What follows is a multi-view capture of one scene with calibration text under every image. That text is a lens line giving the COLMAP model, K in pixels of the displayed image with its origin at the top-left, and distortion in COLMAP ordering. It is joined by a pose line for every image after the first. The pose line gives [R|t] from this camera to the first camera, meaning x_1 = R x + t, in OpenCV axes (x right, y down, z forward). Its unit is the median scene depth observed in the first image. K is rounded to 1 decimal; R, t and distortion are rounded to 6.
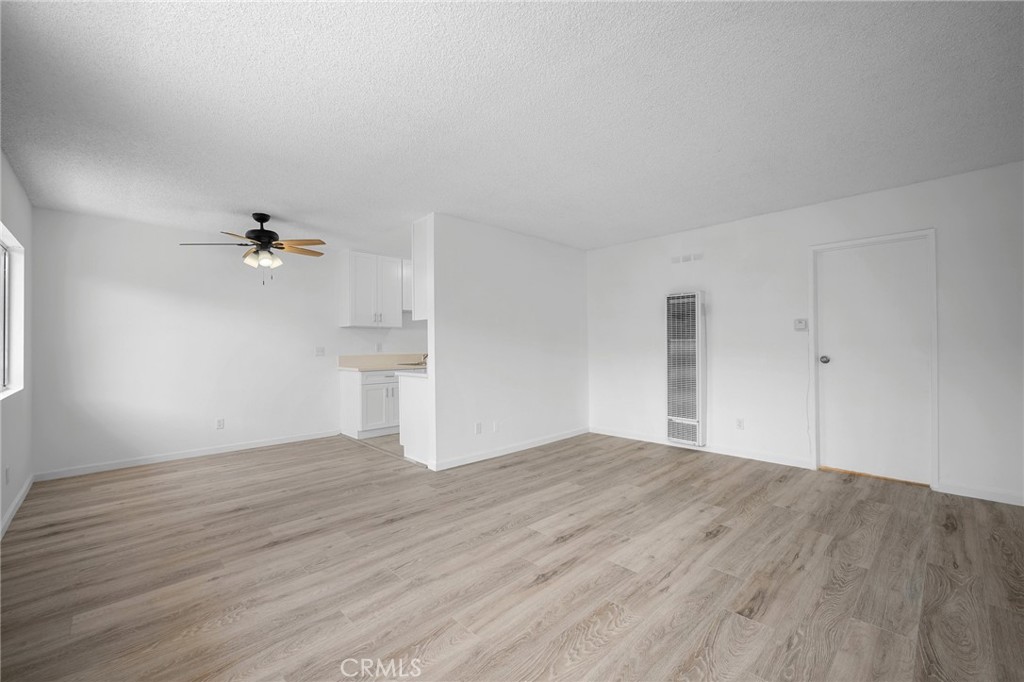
lens RADIAL K [[426.6, 0, 511.9], [0, 426.6, 342.9], [0, 0, 1]] dist [-0.001042, 0.000787]
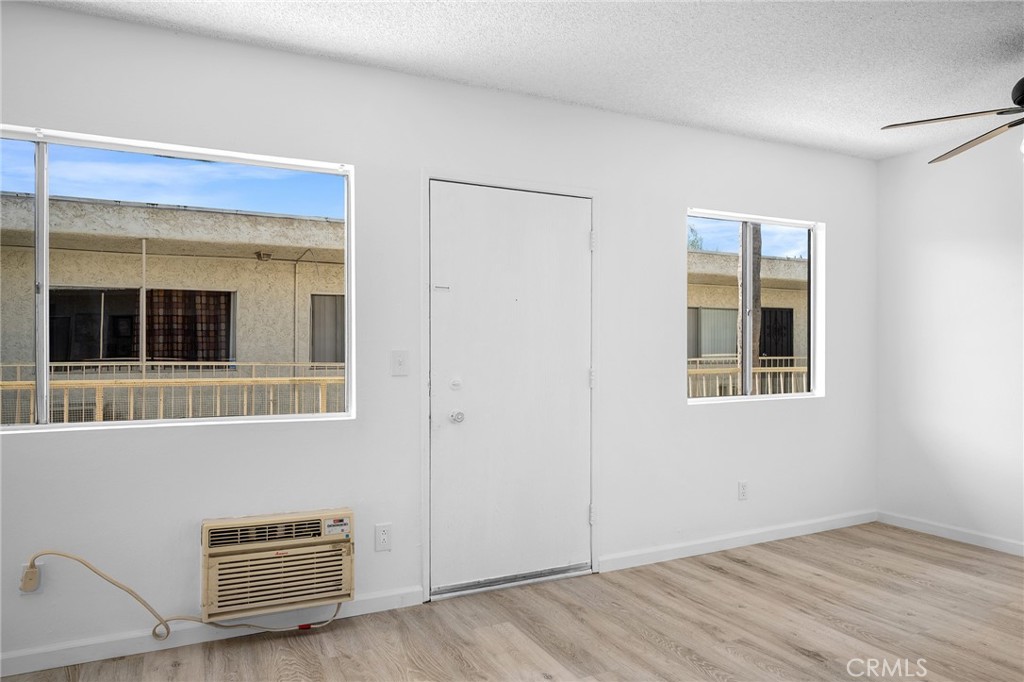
lens RADIAL K [[667.5, 0, 515.6], [0, 667.5, 347.7], [0, 0, 1]] dist [-0.004392, 0.000218]
pose [[-0.292574, 0.011738, -0.956171, 0.274821], [0.006829, 0.999925, 0.010185, -0.003308], [0.956218, -0.003550, -0.292632, 0.945005]]
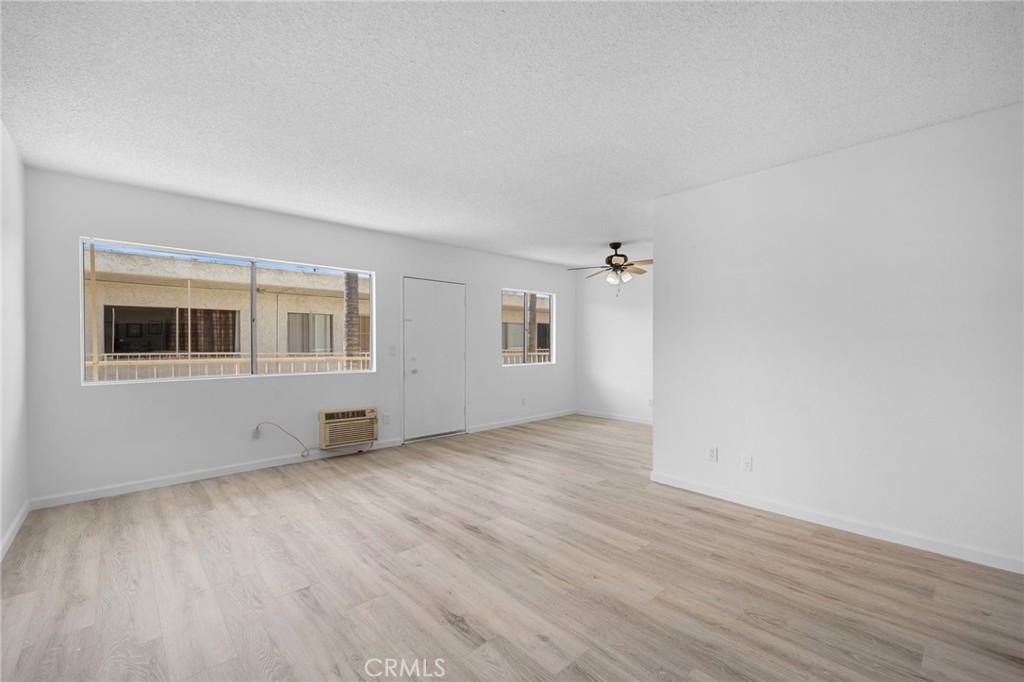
lens RADIAL K [[426.6, 0, 513.0], [0, 426.6, 344.7], [0, 0, 1]] dist [-0.001042, 0.000787]
pose [[-0.015266, 0.012900, -0.999800, 1.016945], [0.004277, 0.999908, 0.012836, -0.009737], [0.999874, -0.004080, -0.015320, 0.969483]]
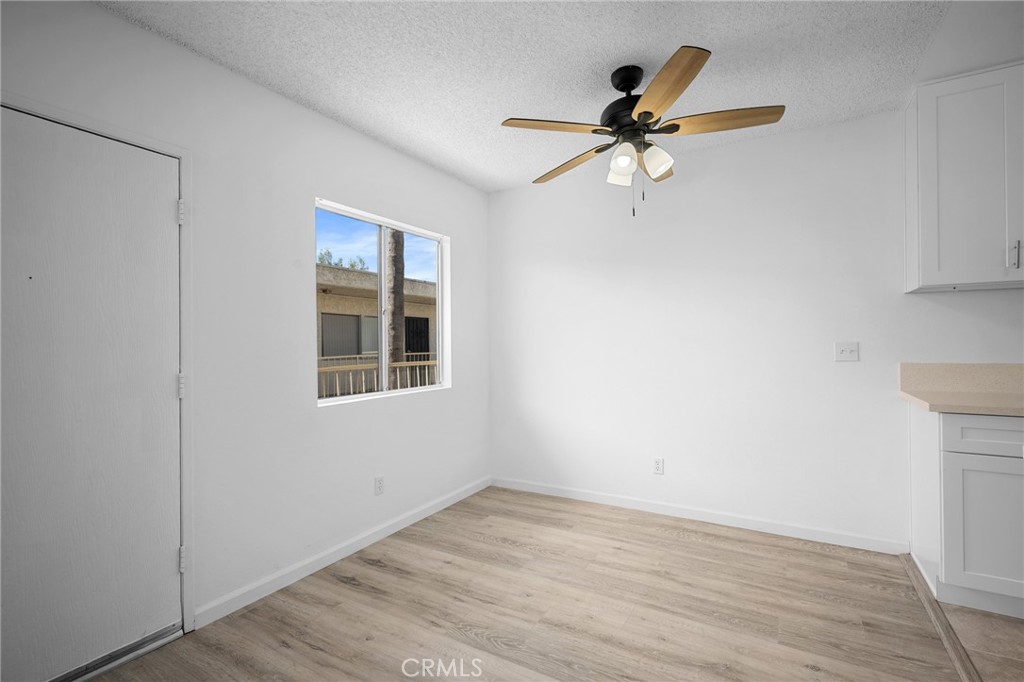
lens RADIAL K [[464.2, 0, 517.4], [0, 464.2, 342.6], [0, 0, 1]] dist [-0.002547, -0.000116]
pose [[0.279669, 0.002827, -0.960092, -0.153570], [0.012437, 0.999901, 0.006567, 0.004848], [0.960016, -0.013777, 0.279606, 0.999924]]
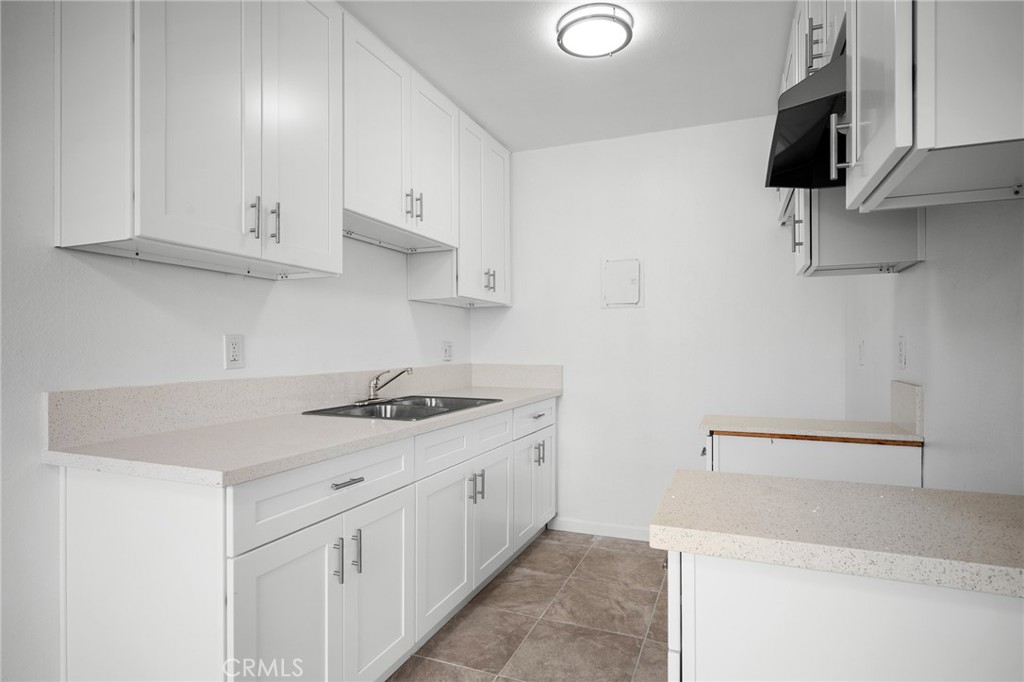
lens RADIAL K [[544.0, 0, 509.9], [0, 544.0, 345.3], [0, 0, 1]] dist [-0.005599, -0.000711]
pose [[0.915318, 0.004138, 0.402711, -0.604530], [-0.005224, 0.999985, 0.001599, 0.012688], [-0.402698, -0.003567, 0.915326, 1.324784]]
